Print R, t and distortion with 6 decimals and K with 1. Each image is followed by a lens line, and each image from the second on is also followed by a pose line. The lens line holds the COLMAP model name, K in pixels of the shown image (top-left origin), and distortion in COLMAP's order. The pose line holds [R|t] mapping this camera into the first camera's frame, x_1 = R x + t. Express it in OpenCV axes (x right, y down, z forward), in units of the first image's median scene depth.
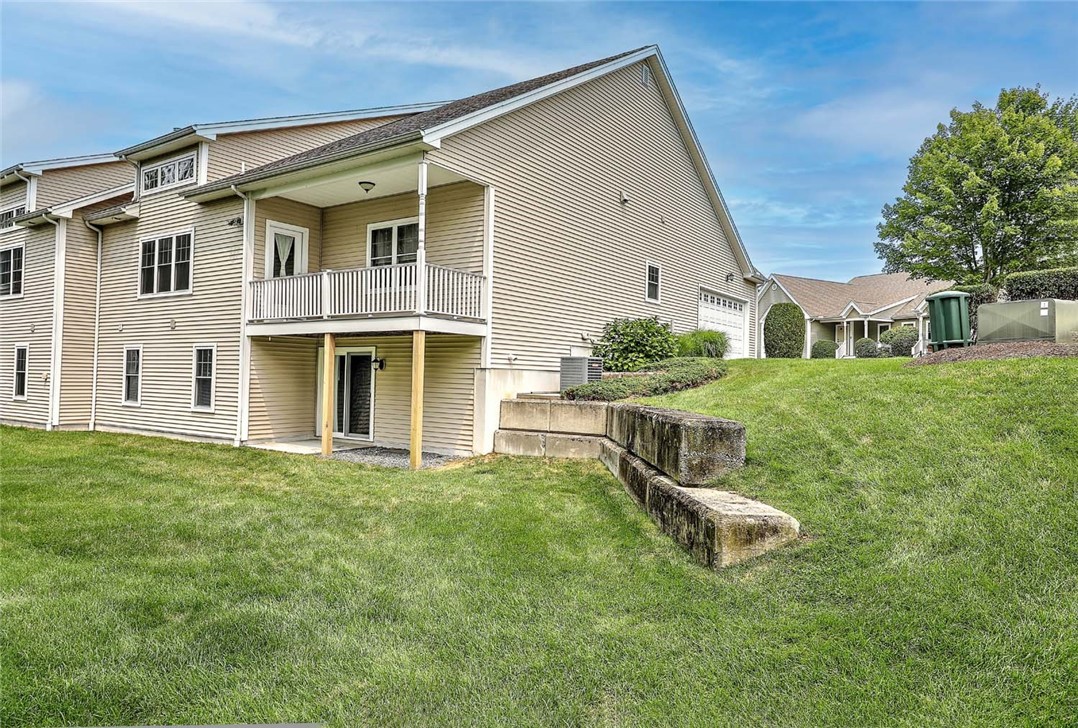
lens RADIAL K [[686.3, 0, 539.0], [0, 686.3, 364.0], [0, 0, 1]] dist [0.000708, 0.000589]
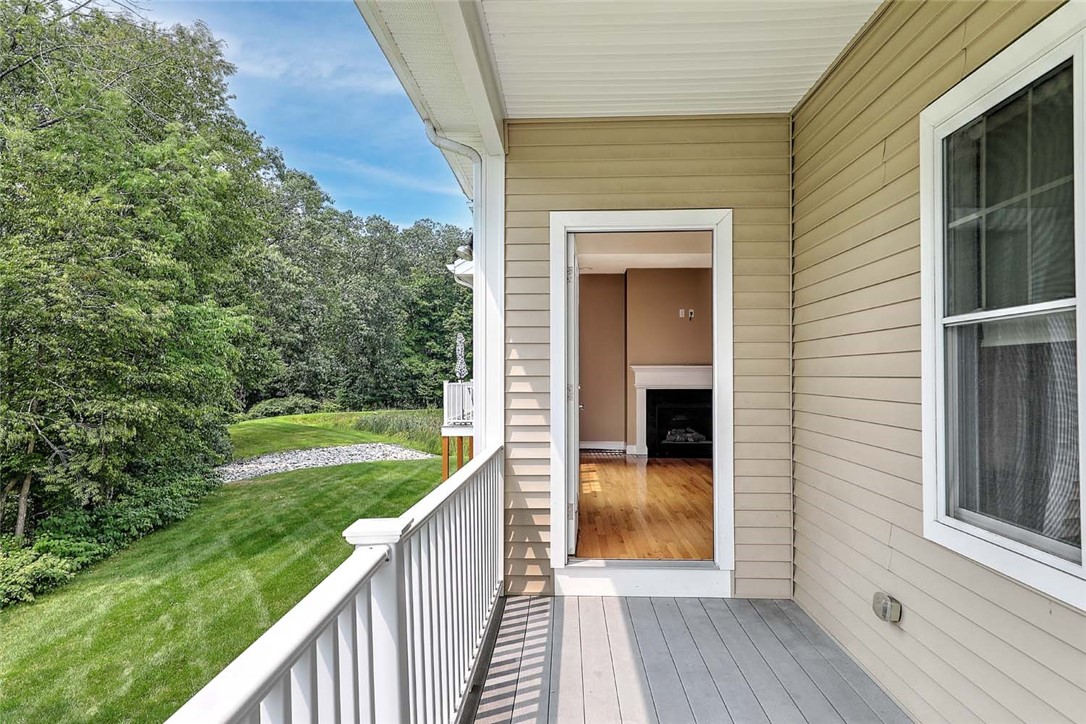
lens RADIAL K [[734.8, 0, 543.0], [0, 734.8, 362.0], [0, 0, 1]] dist [0.043445, 0.000265]
pose [[0.538512, -0.036247, -0.841838, -0.150914], [0.028951, 0.999280, -0.024506, -0.142278], [0.842121, -0.011175, 0.539173, 0.830132]]
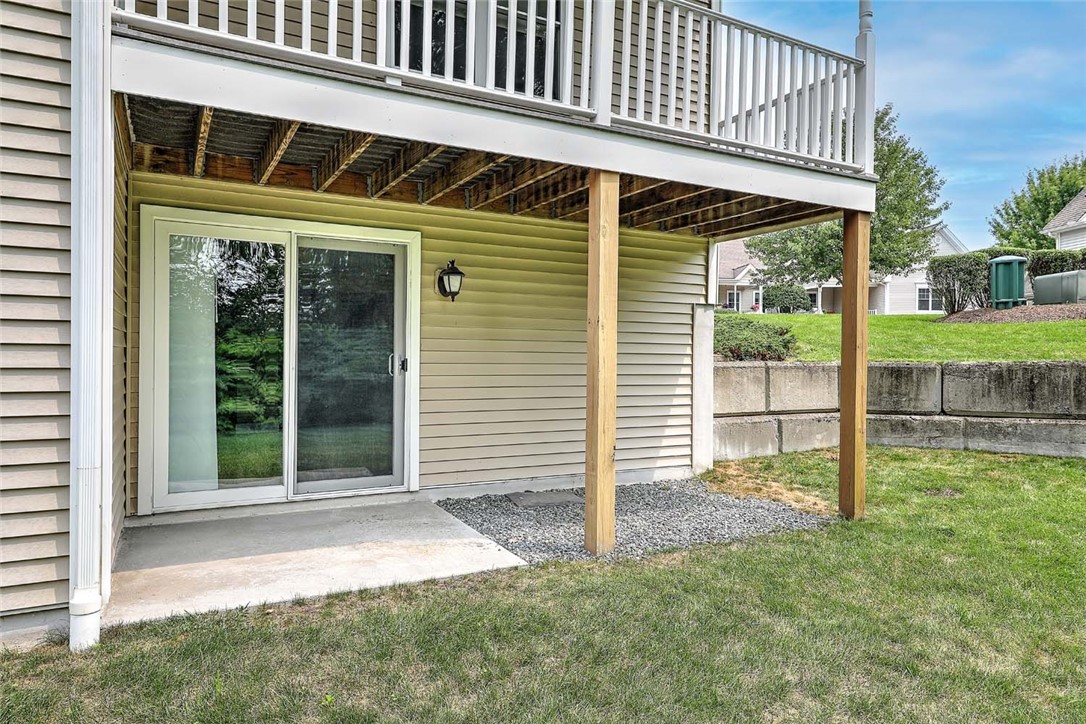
lens RADIAL K [[702.4, 0, 543.0], [0, 702.4, 362.0], [0, 0, 1]] dist [0.007351, -0.001693]
pose [[0.449875, -0.025650, 0.892723, -0.540371], [-0.019662, 0.999061, 0.038614, 0.027962], [-0.892875, -0.034924, 0.448949, 0.764200]]
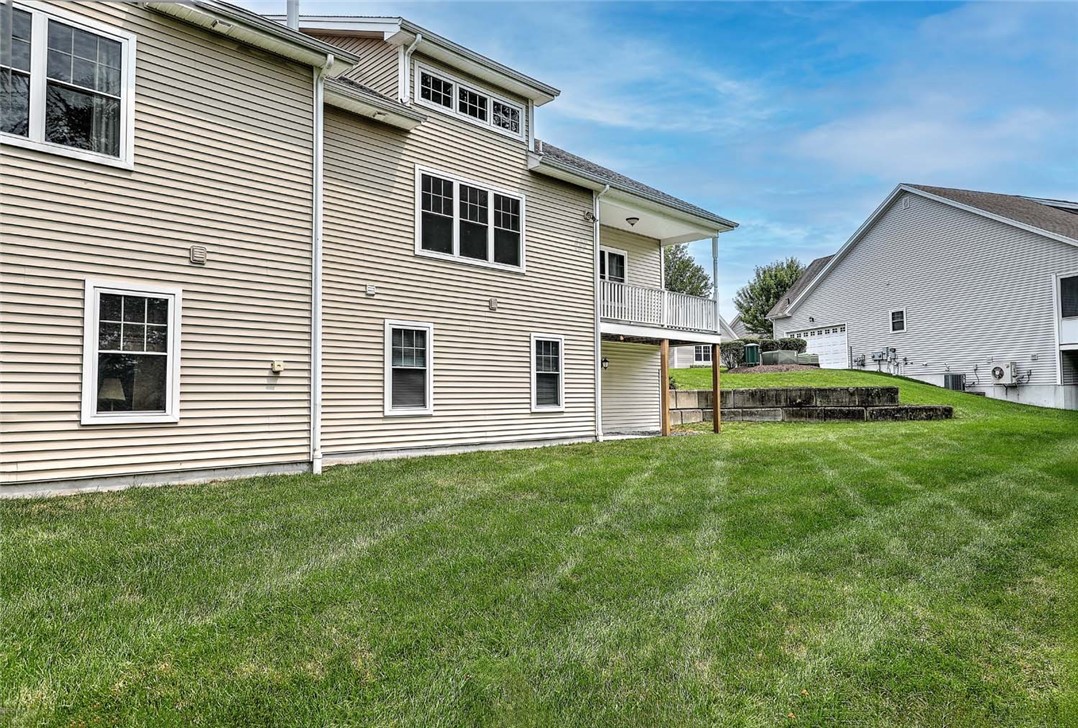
lens RADIAL K [[686.3, 0, 539.0], [0, 686.3, 364.0], [0, 0, 1]] dist [0.000708, 0.000589]
pose [[0.176700, 0.028114, 0.983863, -1.404642], [-0.011010, 0.999586, -0.026586, 0.033105], [-0.984203, -0.006134, 0.176937, 0.880333]]
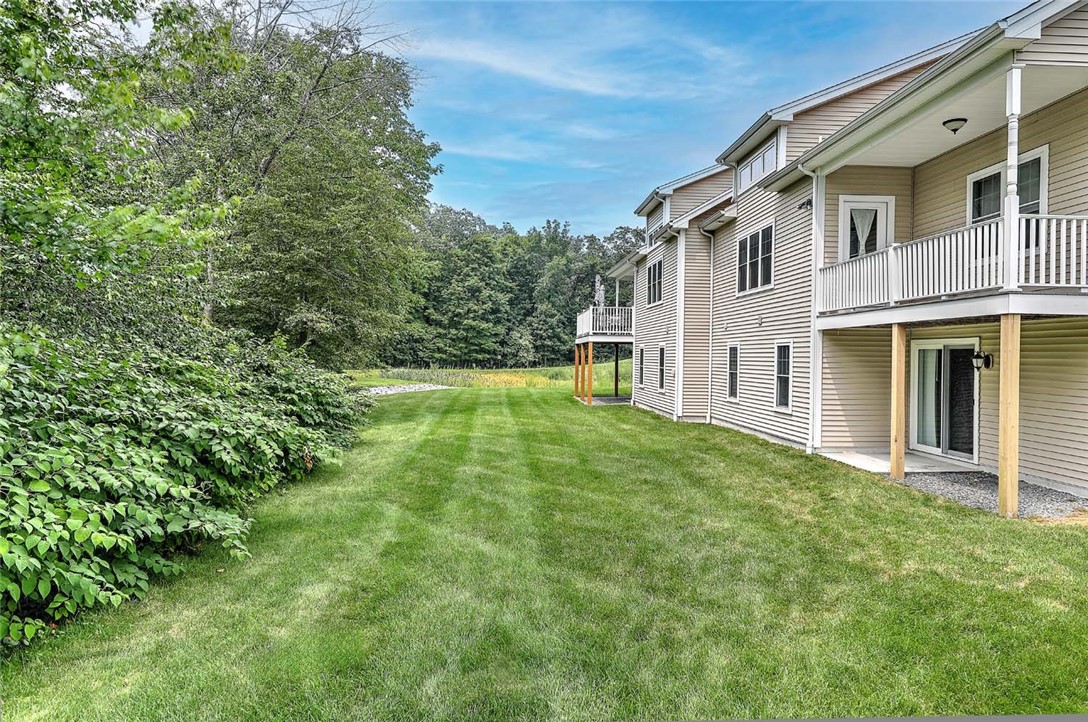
lens RADIAL K [[703.7, 0, 544.0], [0, 703.7, 361.0], [0, 0, 1]] dist [0.007351, -0.001693]
pose [[0.608025, -0.006654, -0.793890, 0.081979], [0.015207, 0.999879, 0.003266, -0.009133], [0.793772, -0.014059, 0.608053, 0.156313]]
